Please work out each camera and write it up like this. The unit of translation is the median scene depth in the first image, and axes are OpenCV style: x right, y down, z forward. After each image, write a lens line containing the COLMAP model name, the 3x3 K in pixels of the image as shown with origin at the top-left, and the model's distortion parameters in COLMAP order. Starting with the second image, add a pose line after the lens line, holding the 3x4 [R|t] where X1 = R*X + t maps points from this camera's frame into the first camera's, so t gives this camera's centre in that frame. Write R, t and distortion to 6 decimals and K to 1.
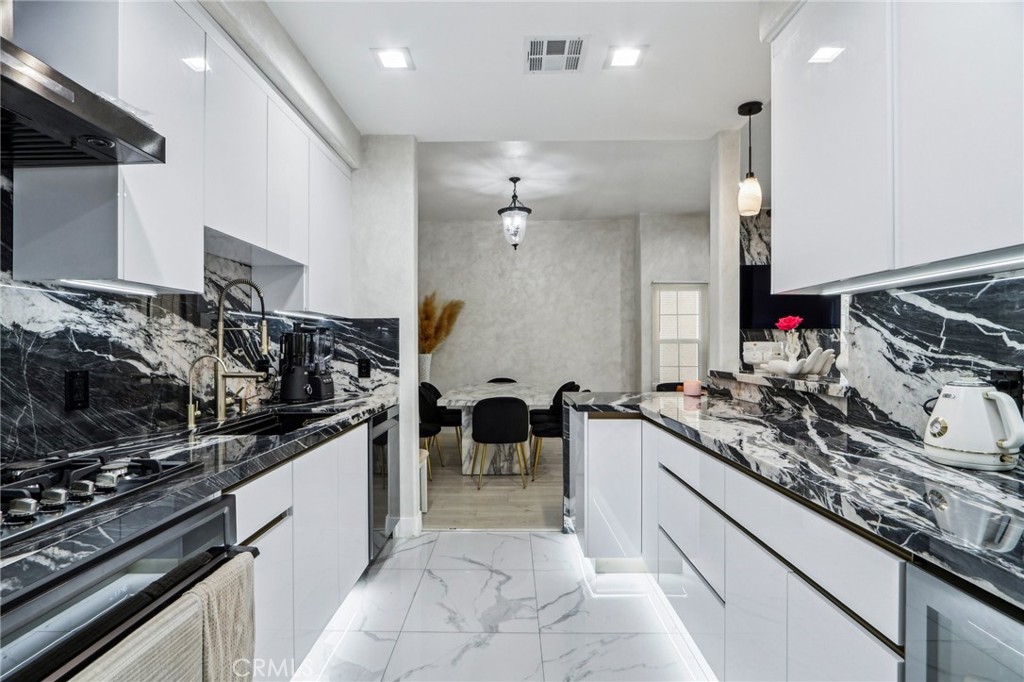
lens RADIAL K [[487.6, 0, 477.0], [0, 487.6, 344.4], [0, 0, 1]] dist [-0.018664, 0.003983]
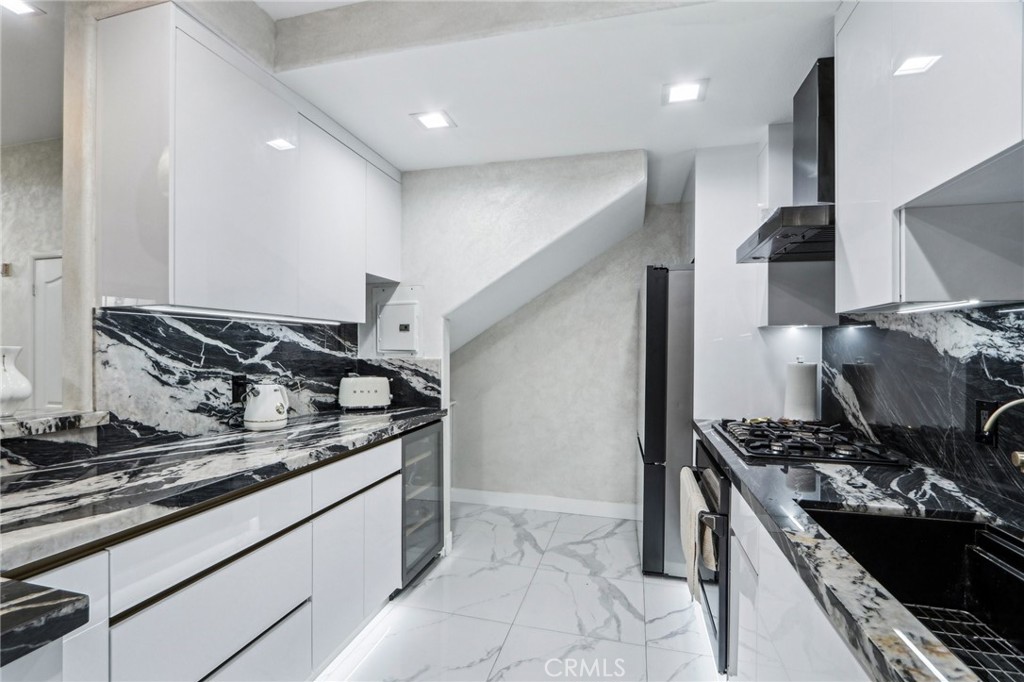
lens RADIAL K [[487.6, 0, 507.3], [0, 487.6, 345.4], [0, 0, 1]] dist [-0.018664, 0.003983]
pose [[-0.982453, -0.002964, 0.186485, -0.128839], [-0.005000, 0.999933, -0.010447, -0.030947], [-0.186442, -0.011196, -0.982402, 1.909288]]
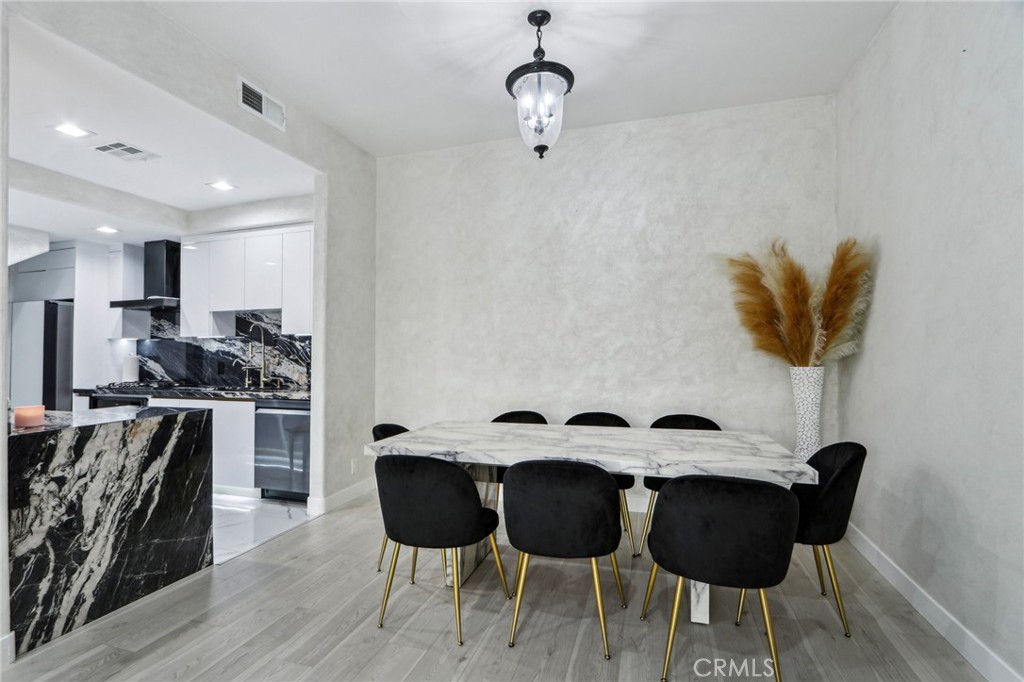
lens RADIAL K [[487.6, 0, 488.2], [0, 487.6, 342.9], [0, 0, 1]] dist [-0.018664, 0.003983]
pose [[-0.244997, -0.020335, -0.969311, 1.828193], [0.011645, 0.999646, -0.023915, 0.022286], [0.969454, -0.017146, -0.244673, 3.384854]]
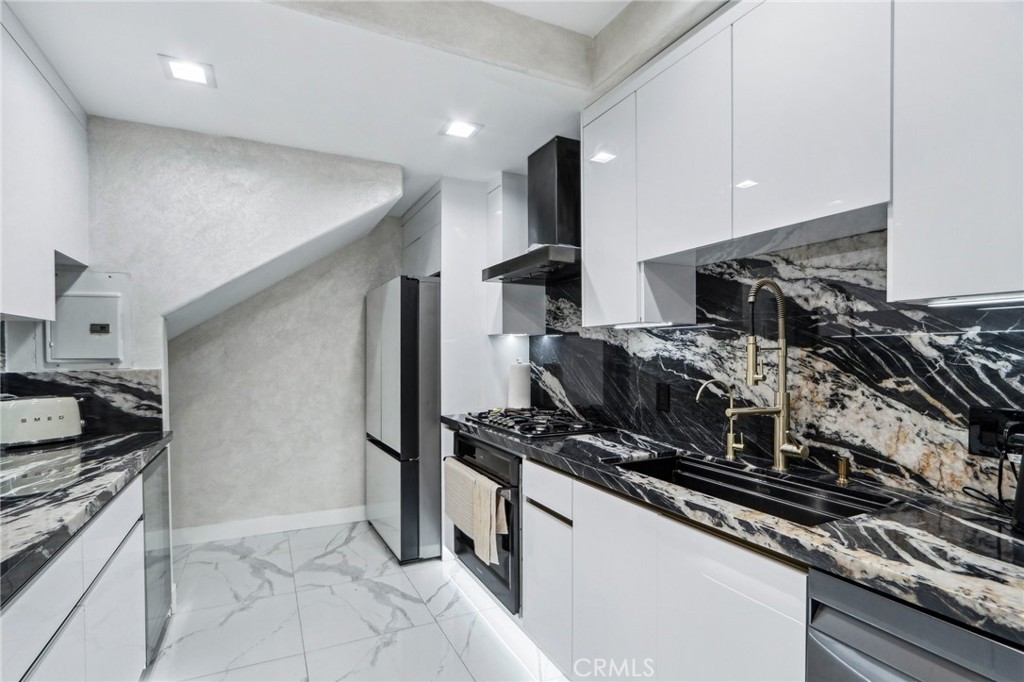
lens RADIAL K [[487.6, 0, 501.7], [0, 487.6, 355.6], [0, 0, 1]] dist [-0.018664, 0.003983]
pose [[-0.866442, 0.007784, -0.499217, 0.291483], [0.007116, 0.999969, 0.003241, -0.035290], [0.499227, -0.000744, -0.866471, 1.905448]]
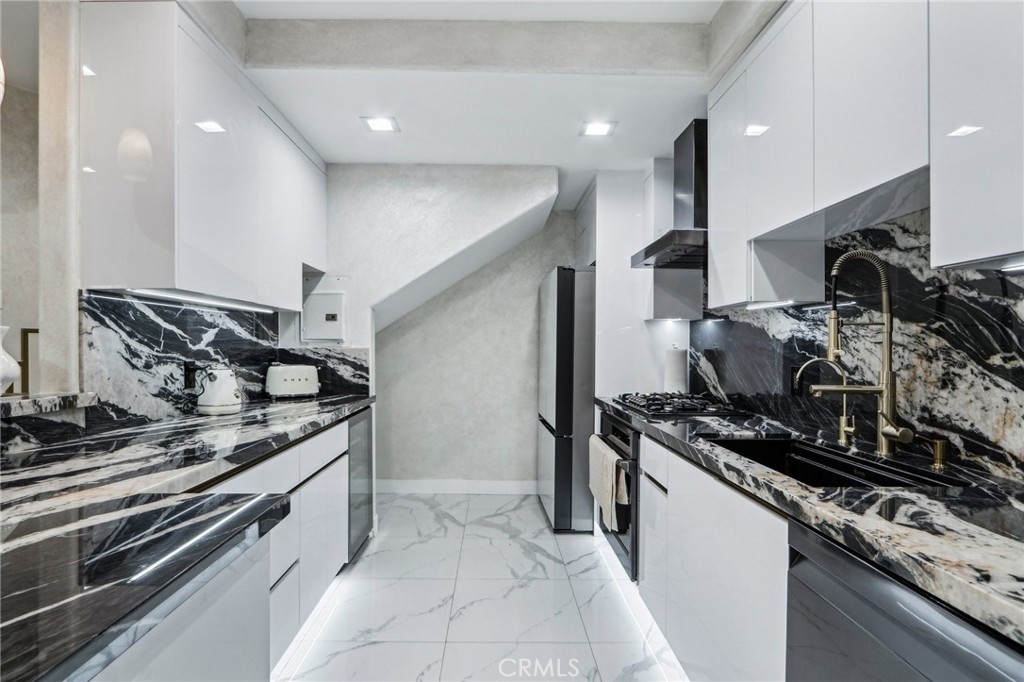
lens RADIAL K [[523.7, 0, 512.6], [0, 523.7, 344.5], [0, 0, 1]] dist [-0.020324, 0.004742]
pose [[-0.994701, -0.002328, -0.102787, 0.106561], [-0.001433, 0.999960, -0.008784, 0.006401], [0.102804, -0.008590, -0.994665, 2.240247]]
